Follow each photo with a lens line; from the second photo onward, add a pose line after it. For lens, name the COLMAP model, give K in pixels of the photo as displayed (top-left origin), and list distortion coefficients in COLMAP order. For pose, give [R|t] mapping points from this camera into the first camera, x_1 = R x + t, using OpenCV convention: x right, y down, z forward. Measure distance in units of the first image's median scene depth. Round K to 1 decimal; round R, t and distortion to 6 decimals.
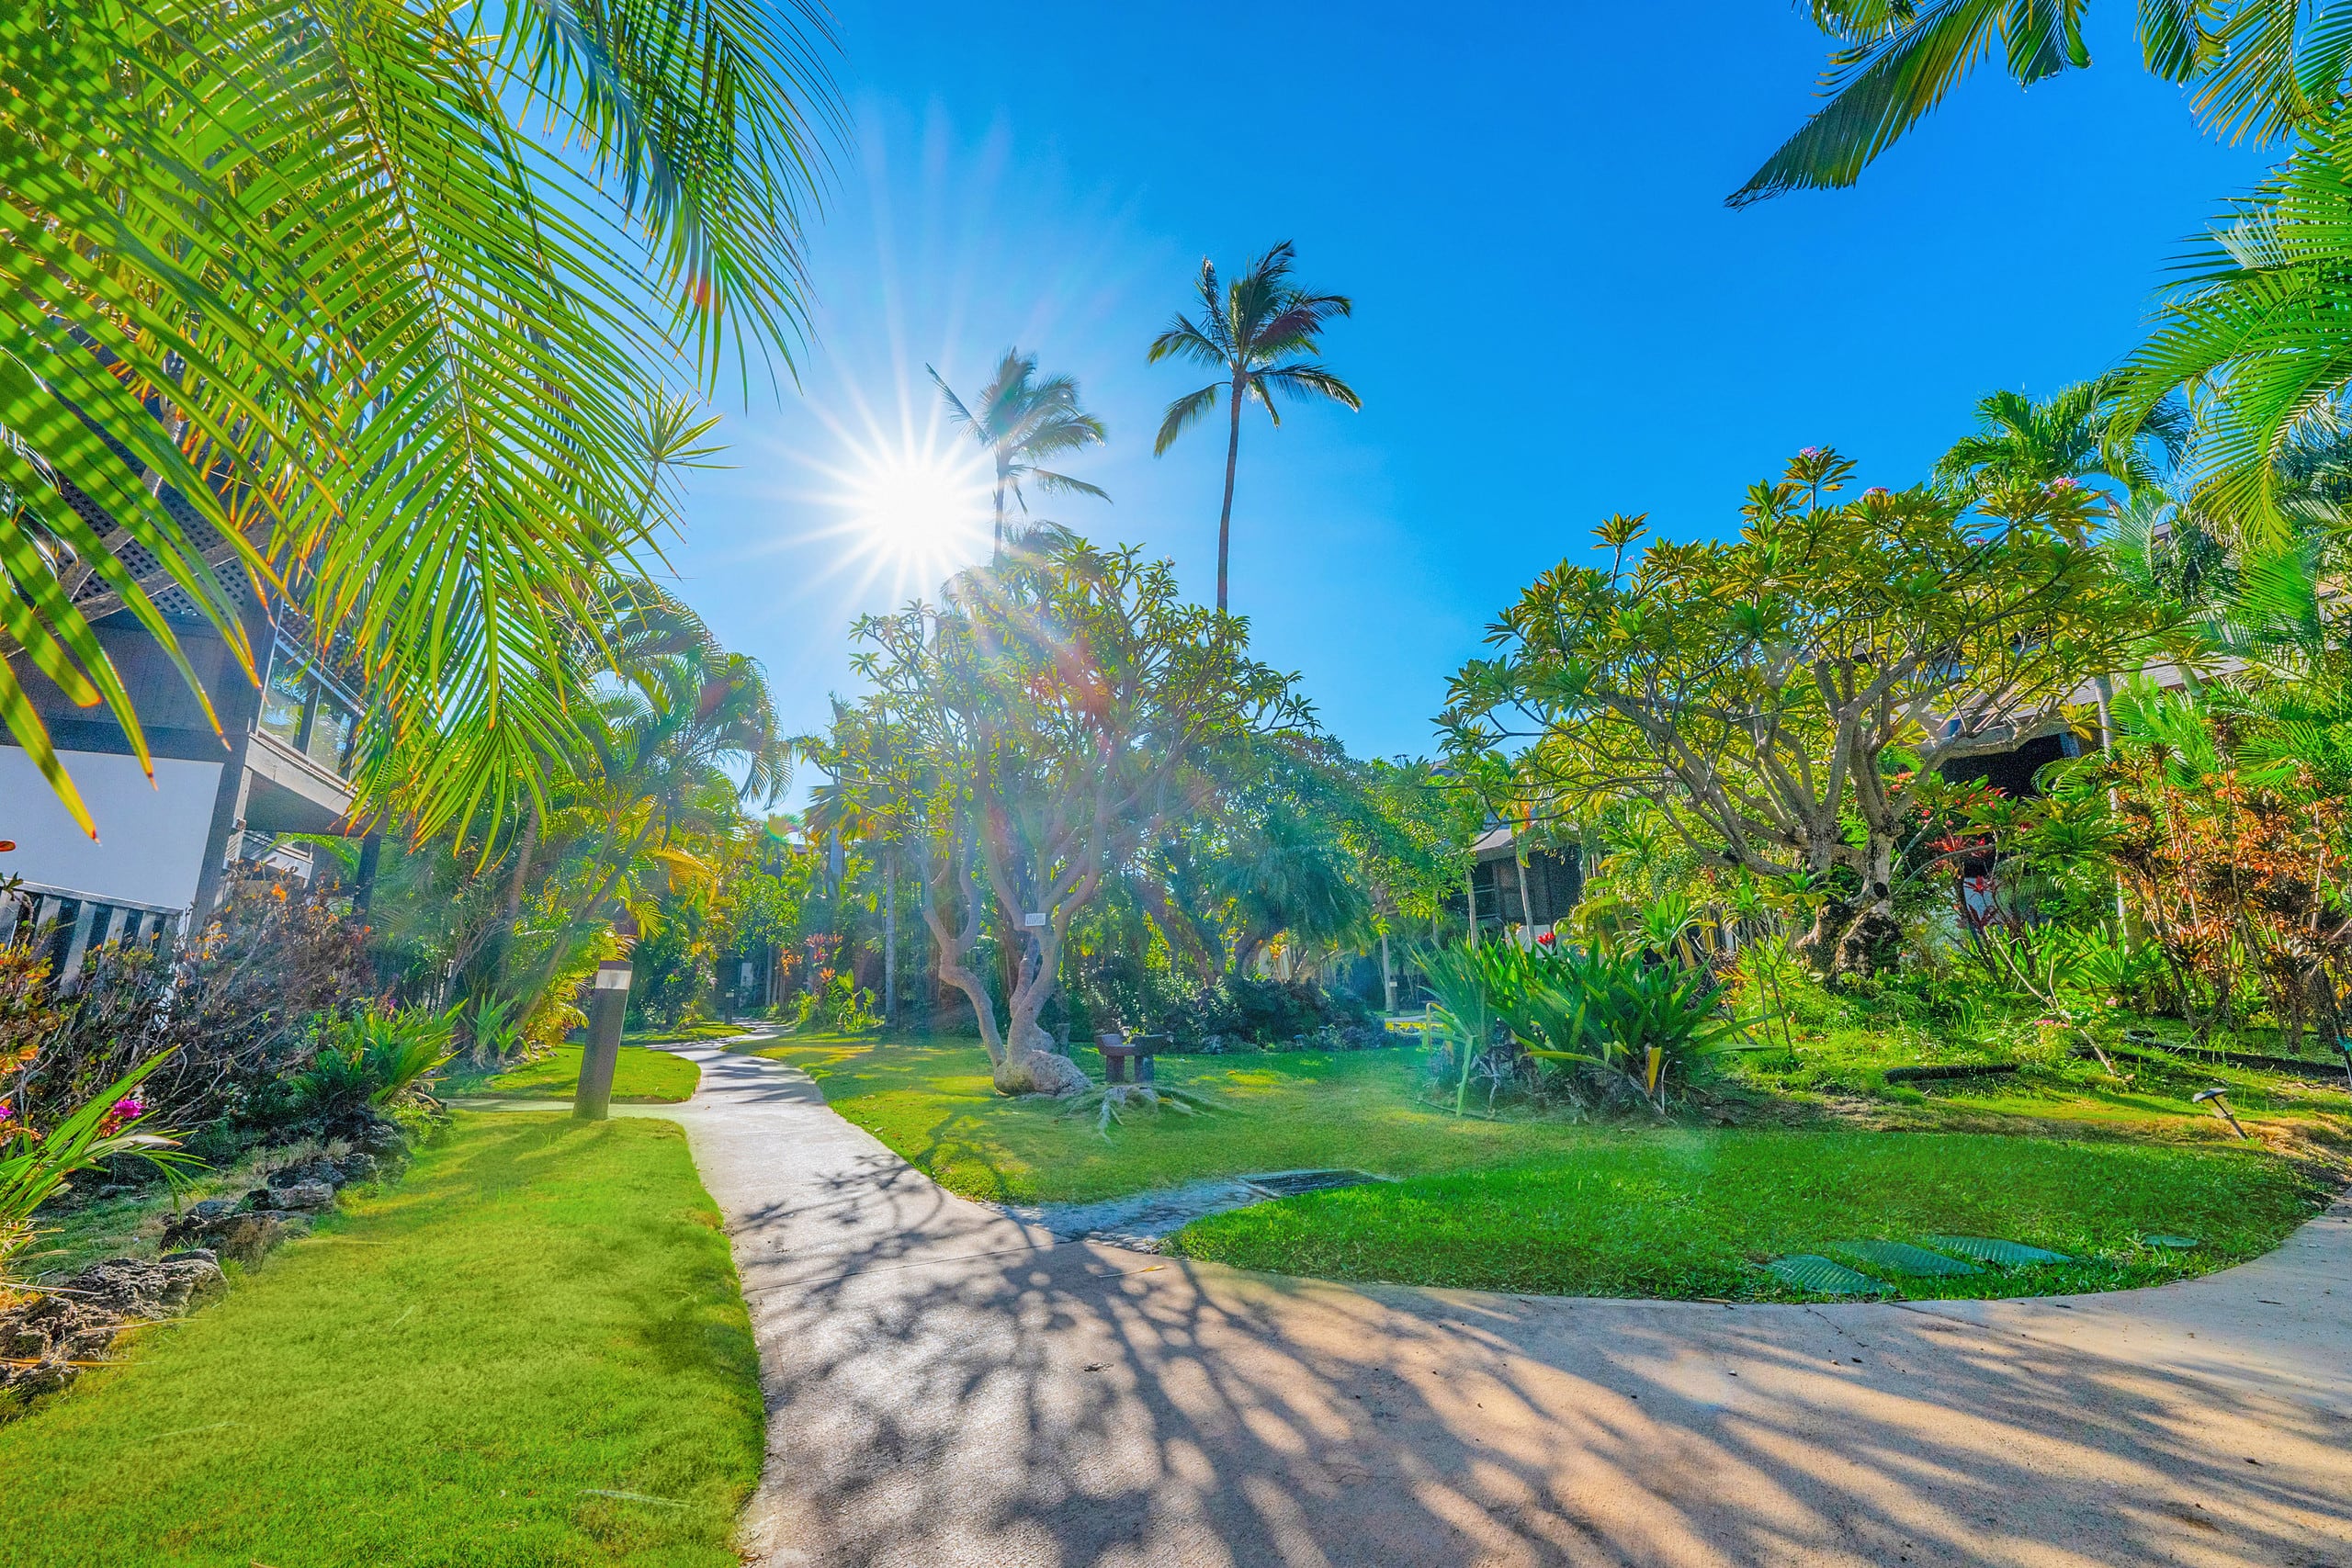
lens RADIAL K [[929.4, 0, 1179.1], [0, 929.4, 786.3], [0, 0, 1]] dist [-0.000453, 0.000302]
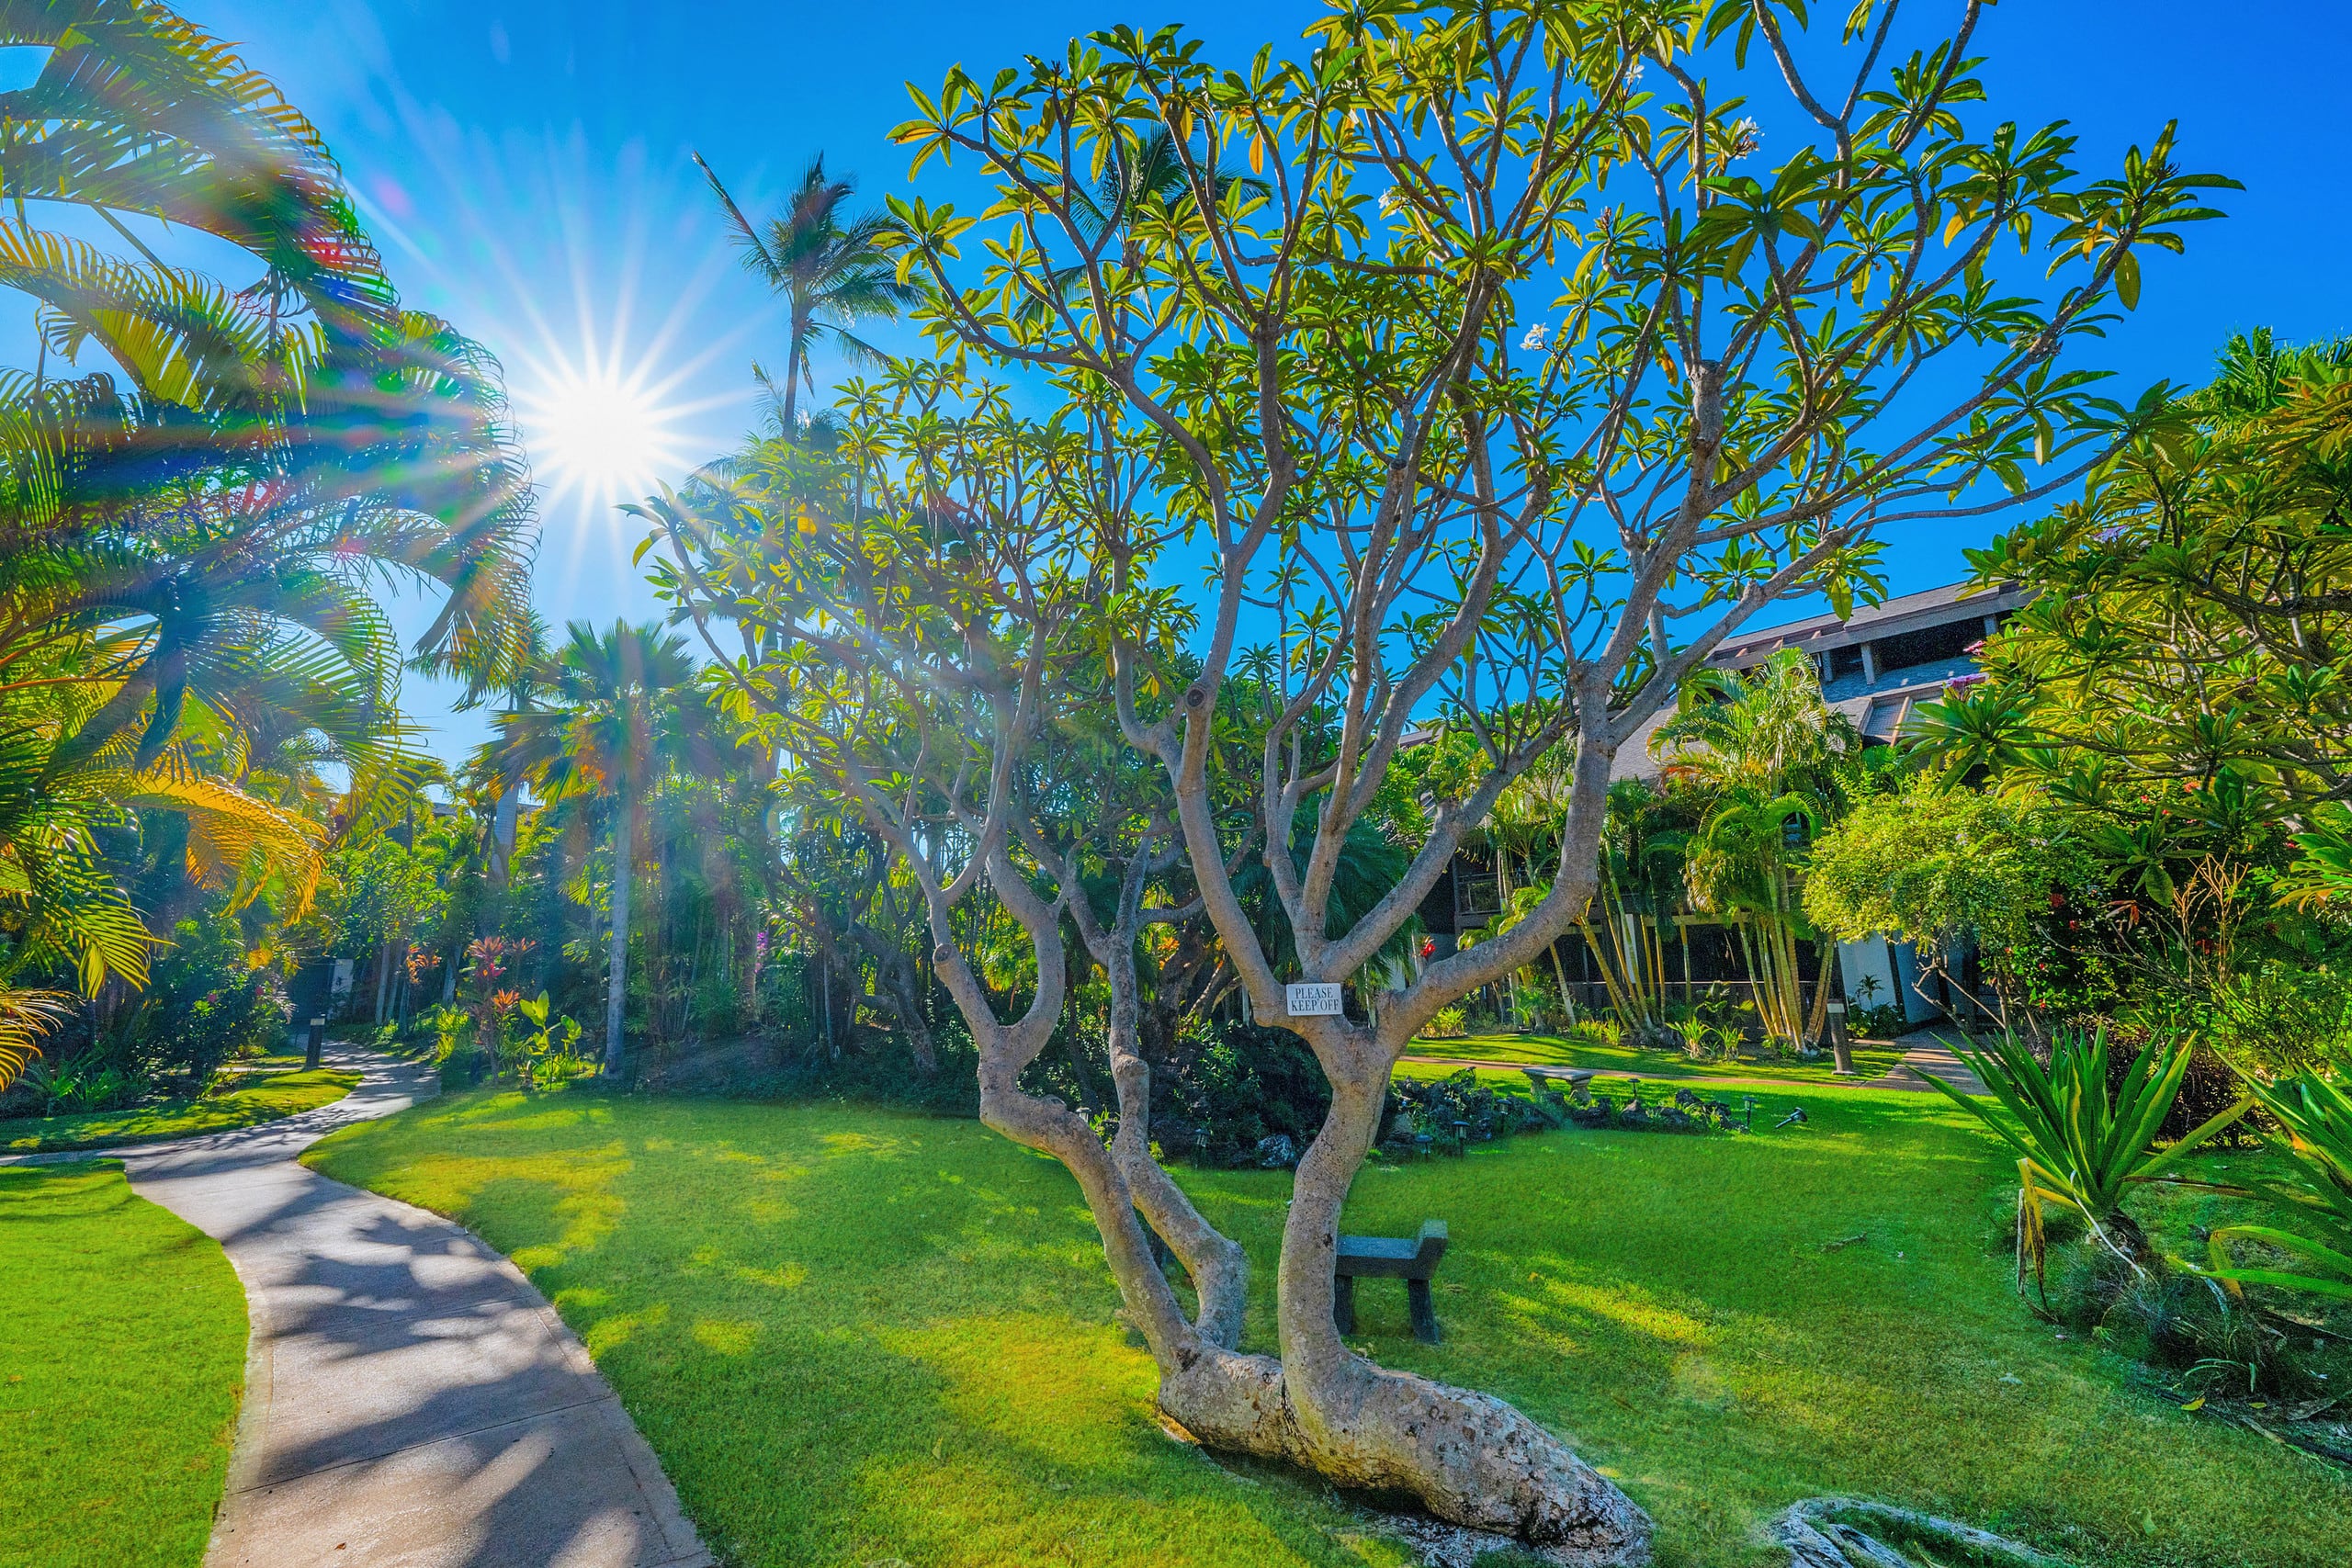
lens RADIAL K [[929.4, 0, 1179.3], [0, 929.4, 790.5], [0, 0, 1]] dist [-0.000453, 0.000302]
pose [[0.954738, 0.059890, 0.291355, -0.127486], [-0.064618, 0.997888, 0.006624, 0.021164], [-0.290343, -0.025150, 0.956592, 0.245655]]
